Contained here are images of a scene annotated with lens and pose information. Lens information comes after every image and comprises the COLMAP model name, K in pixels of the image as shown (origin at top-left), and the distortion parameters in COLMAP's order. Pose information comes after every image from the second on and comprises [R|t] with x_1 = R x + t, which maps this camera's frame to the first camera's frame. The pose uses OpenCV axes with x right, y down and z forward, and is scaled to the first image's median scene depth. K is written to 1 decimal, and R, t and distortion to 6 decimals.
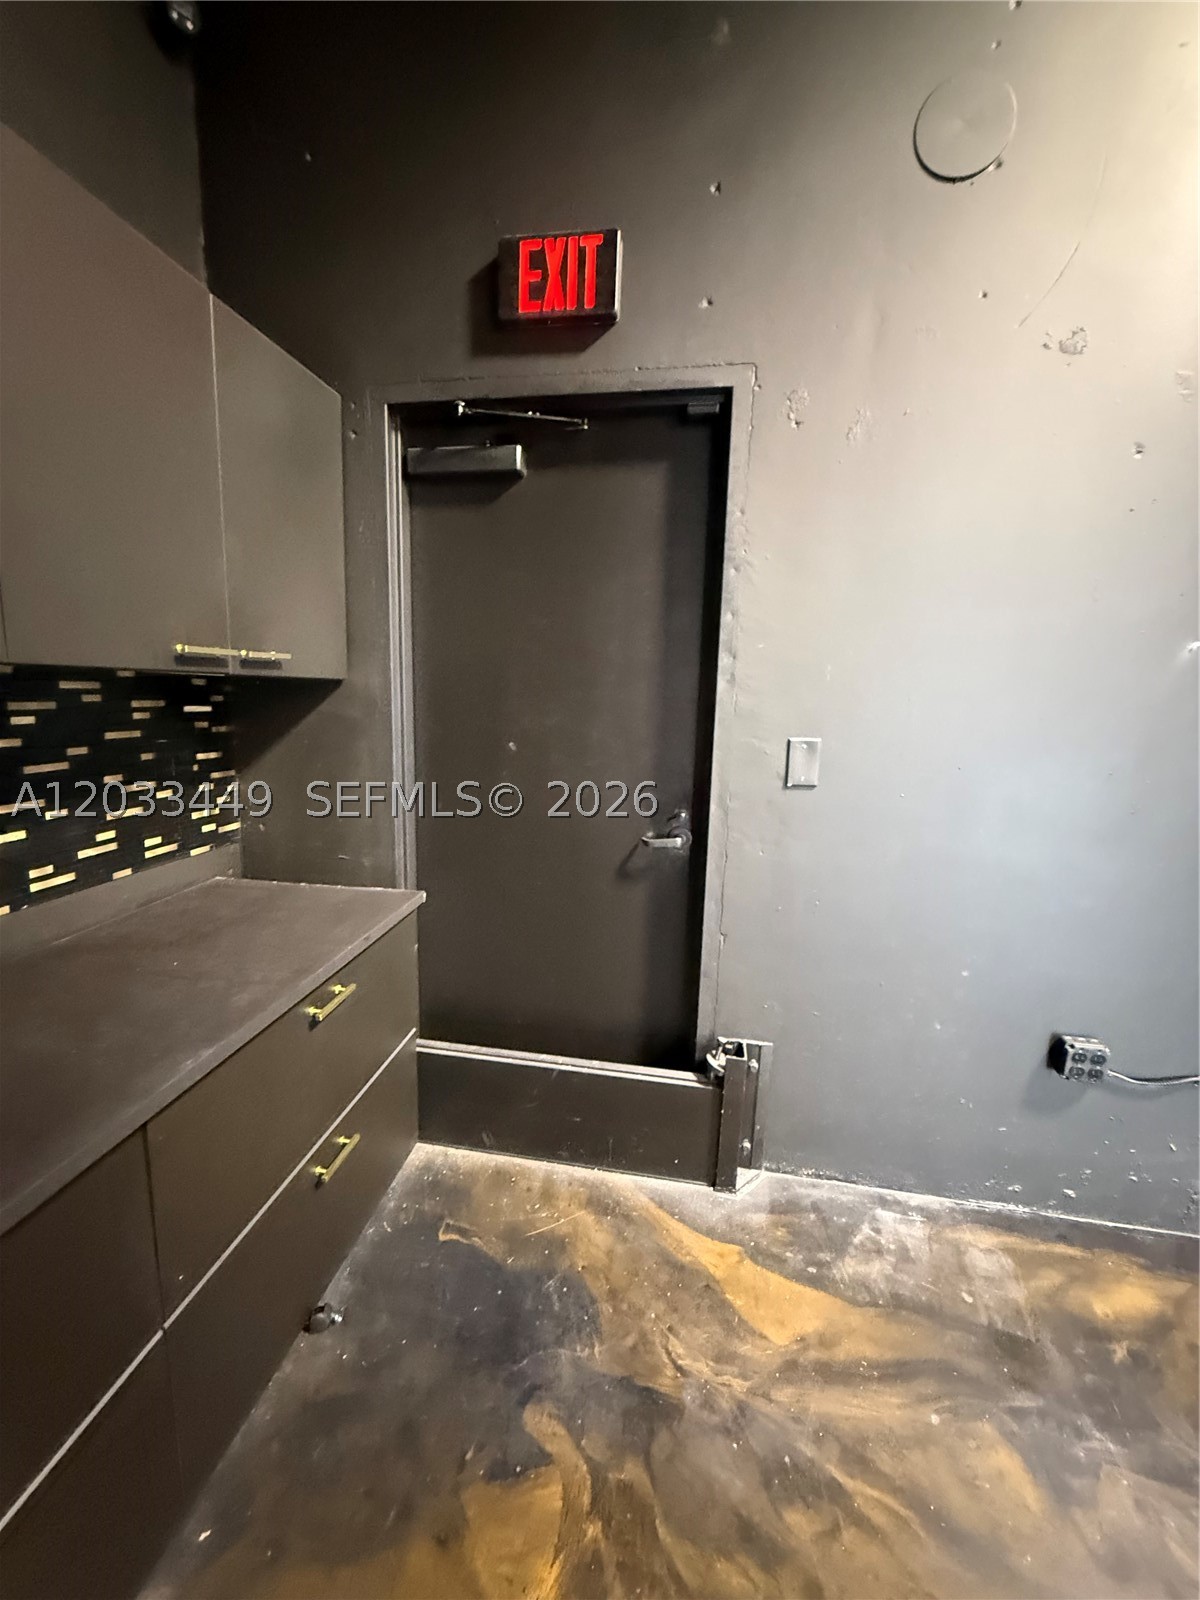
lens RADIAL K [[636.3, 0, 598.6], [0, 636.3, 799.9], [0, 0, 1]] dist [0.000222, -0.000023]
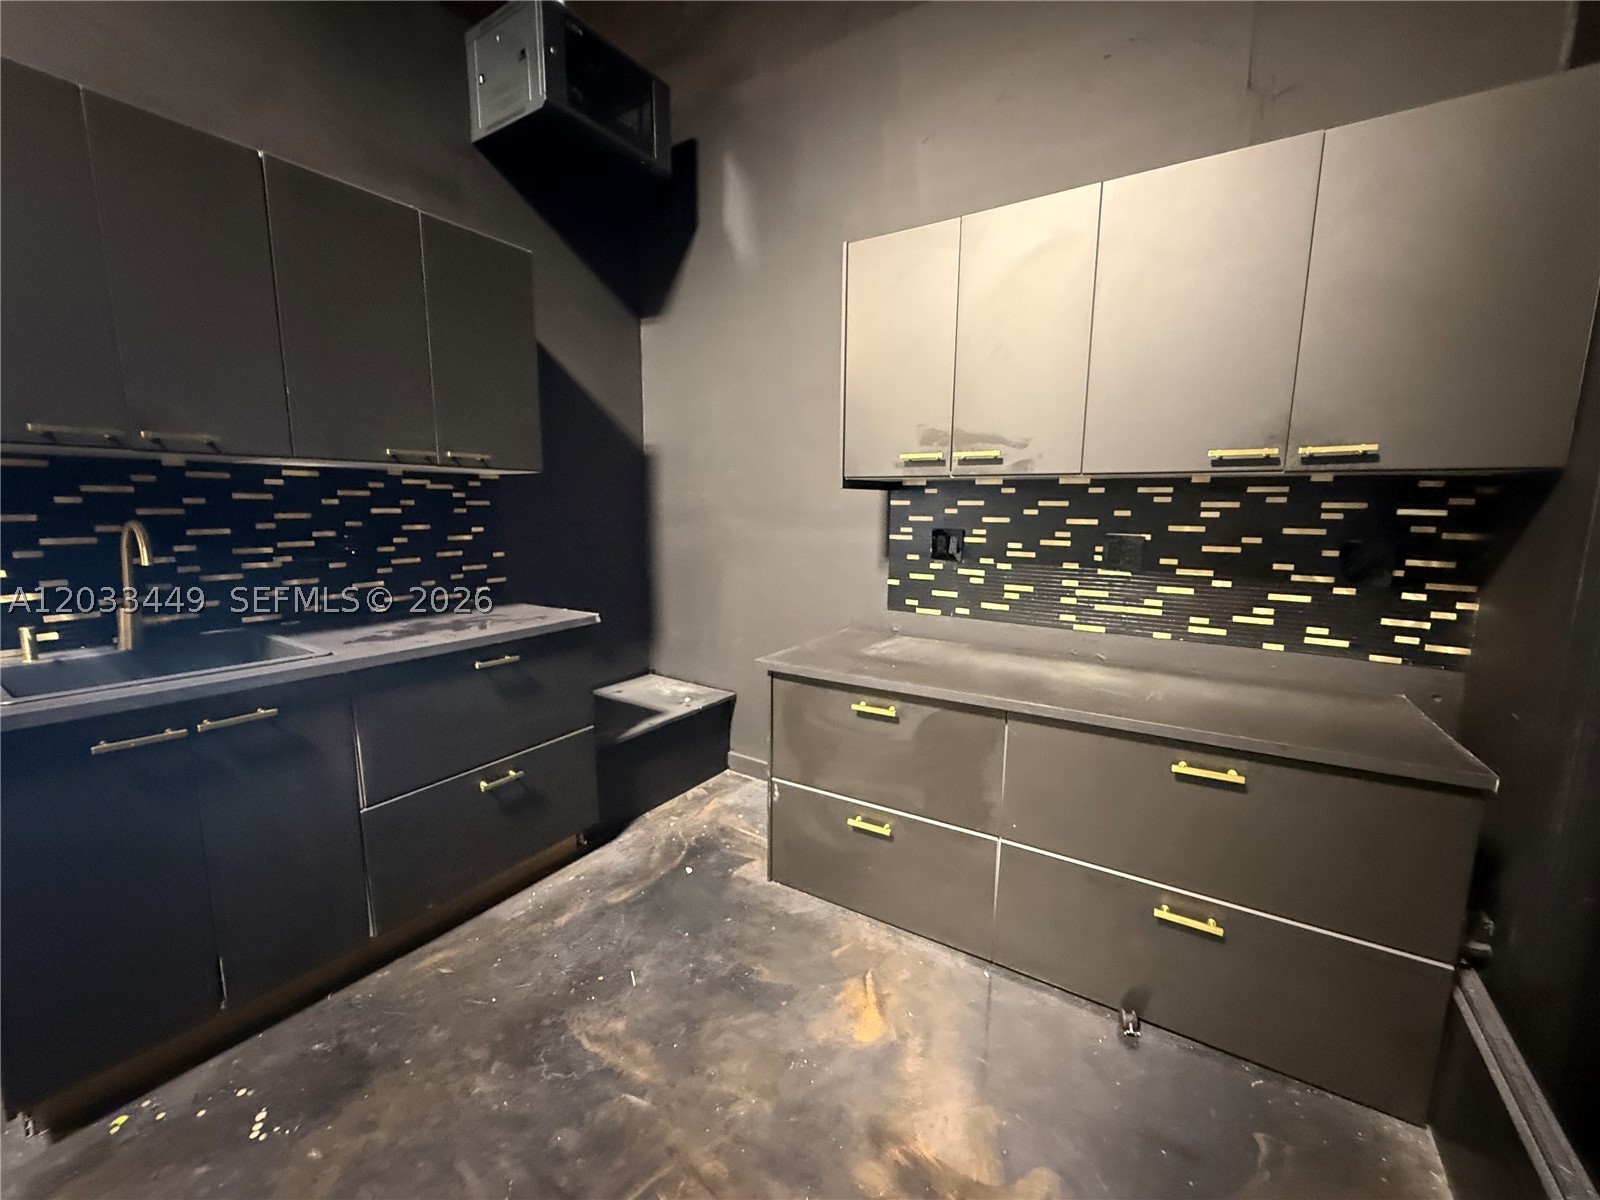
lens RADIAL K [[636.3, 0, 800.5], [0, 636.3, 600.9], [0, 0, 1]] dist [0.000222, -0.000023]
pose [[-0.392199, 0.100399, -0.914385, 0.661925], [-0.179537, 0.966555, 0.183135, -0.026065], [0.902190, 0.235991, -0.361057, 0.591631]]
